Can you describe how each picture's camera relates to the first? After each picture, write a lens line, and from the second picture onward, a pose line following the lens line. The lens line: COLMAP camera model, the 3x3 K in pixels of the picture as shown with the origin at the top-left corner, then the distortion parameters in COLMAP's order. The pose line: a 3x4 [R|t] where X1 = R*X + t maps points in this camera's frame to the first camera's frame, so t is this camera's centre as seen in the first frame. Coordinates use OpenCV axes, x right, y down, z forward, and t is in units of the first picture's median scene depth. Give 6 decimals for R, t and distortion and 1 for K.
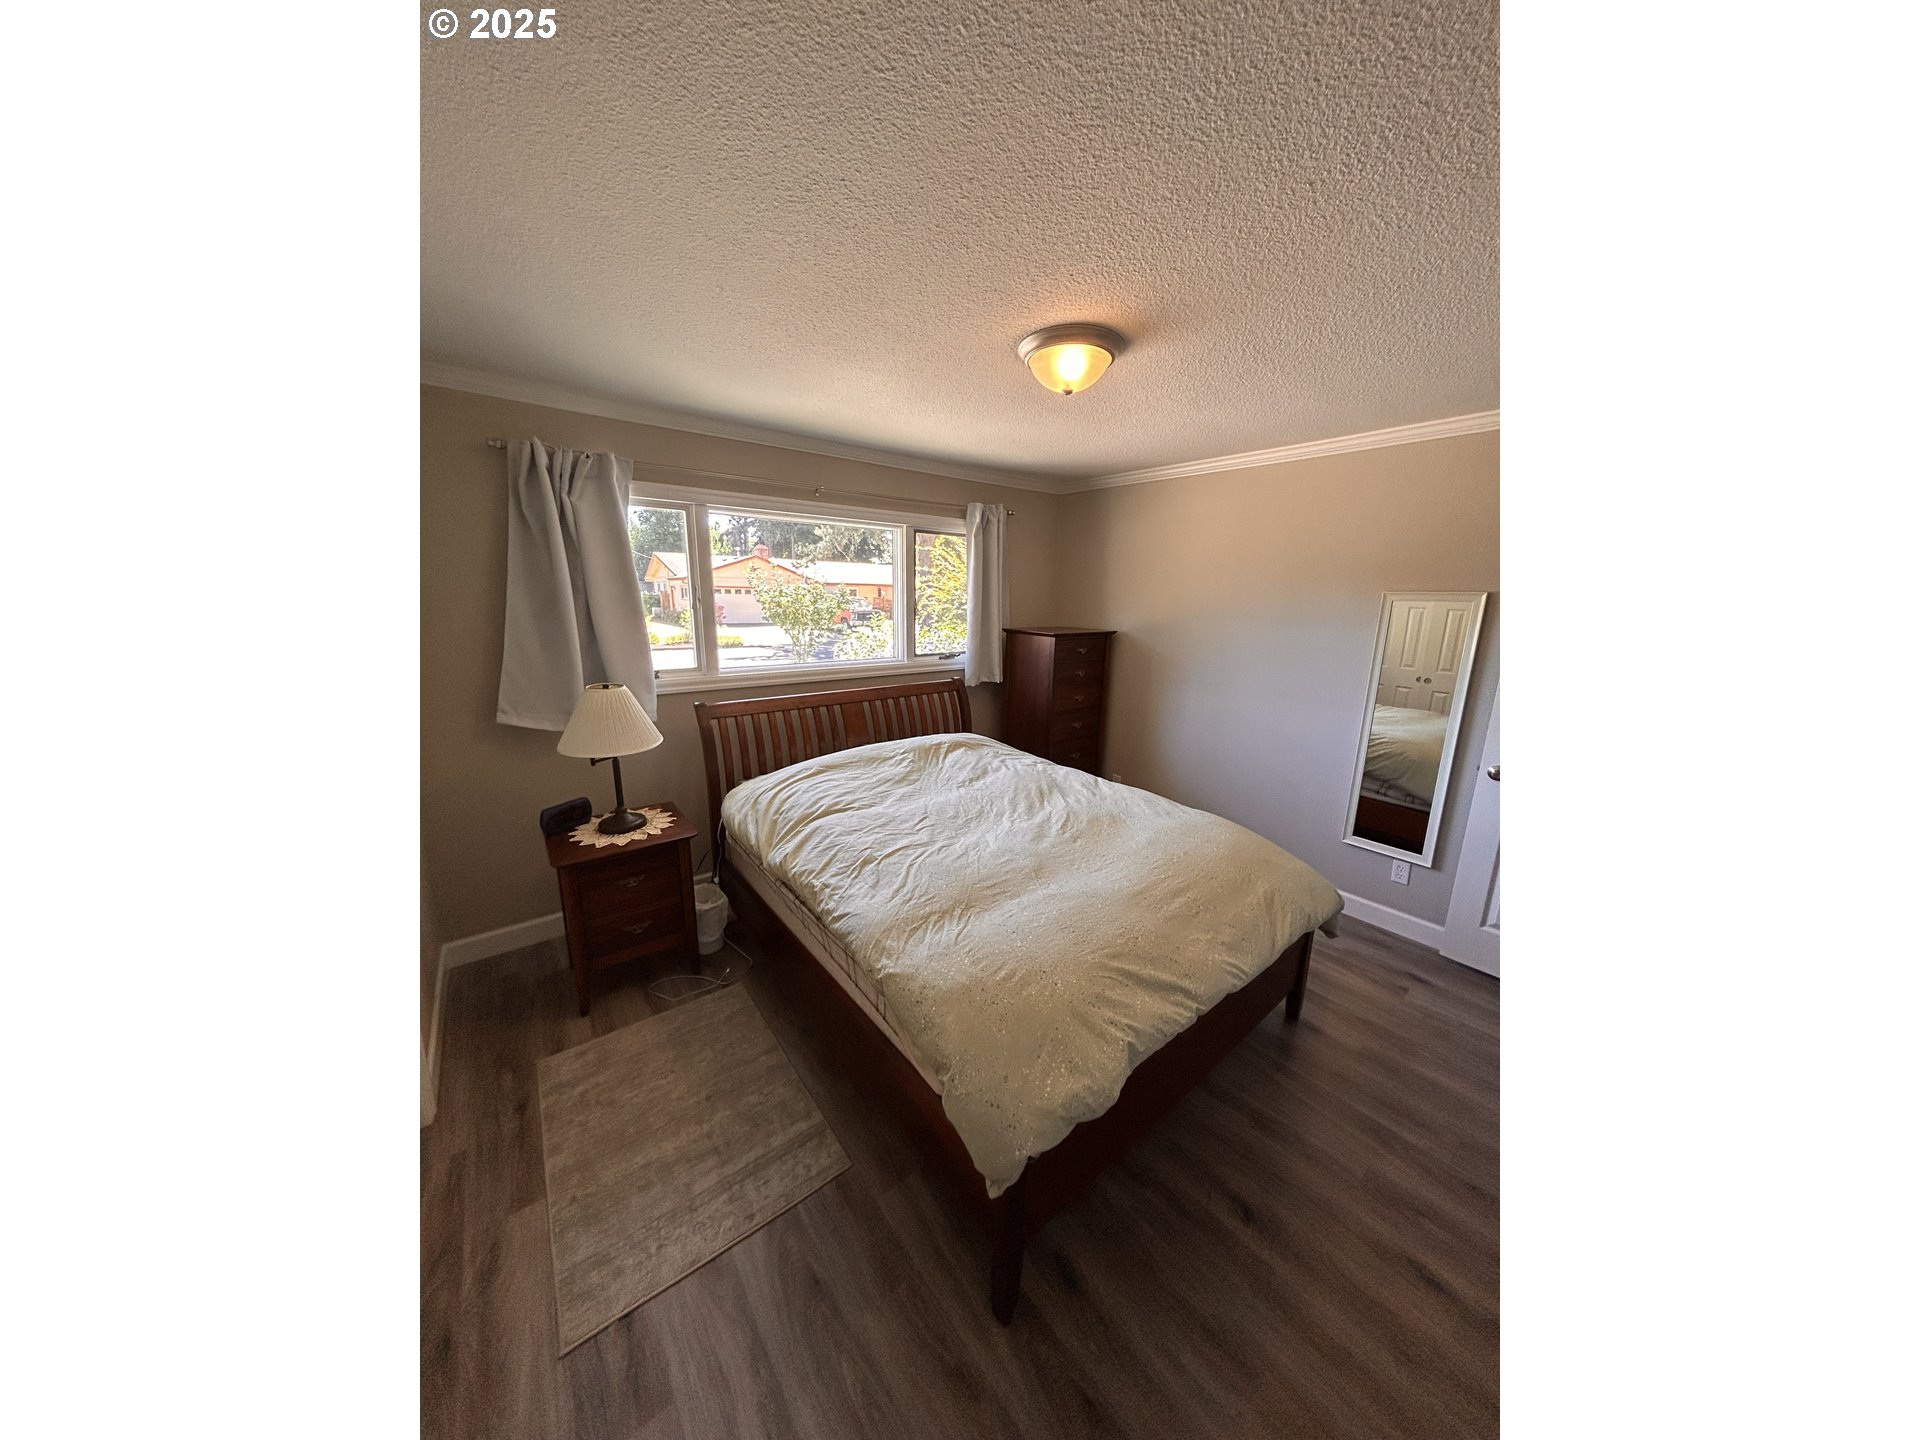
lens RADIAL K [[578.9, 0, 964.3], [0, 578.9, 718.0], [0, 0, 1]] dist [-0.000860, -0.000027]
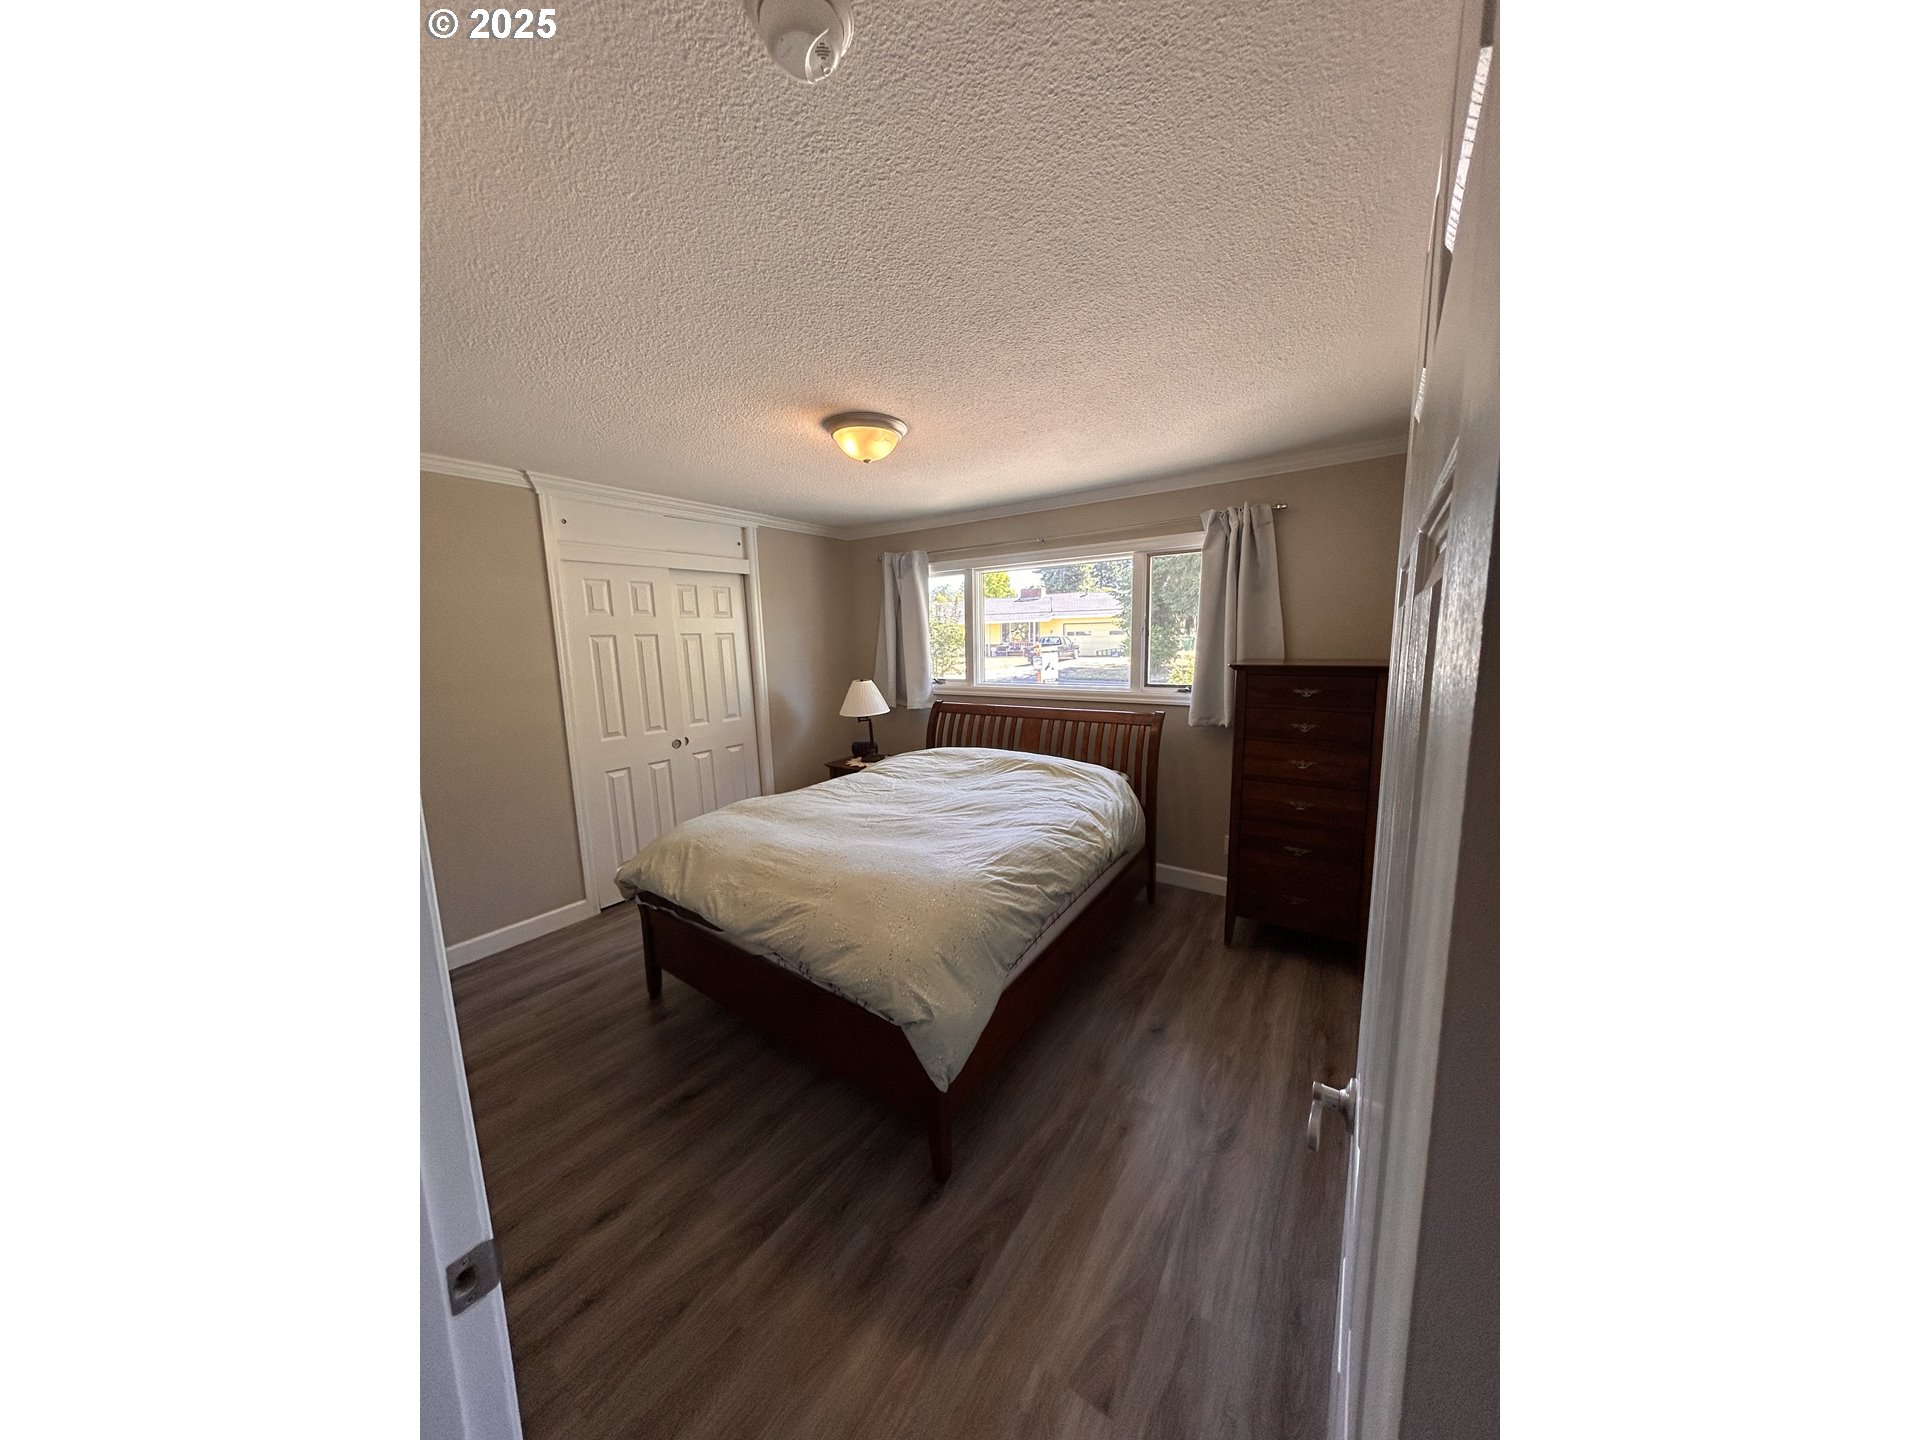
lens RADIAL K [[578.9, 0, 960.7], [0, 578.9, 721.1], [0, 0, 1]] dist [-0.000860, -0.000027]
pose [[0.289645, 0.114760, -0.950229, 1.068897], [-0.174618, 0.982460, 0.065426, -0.087046], [0.941071, 0.146977, 0.304604, 0.635605]]
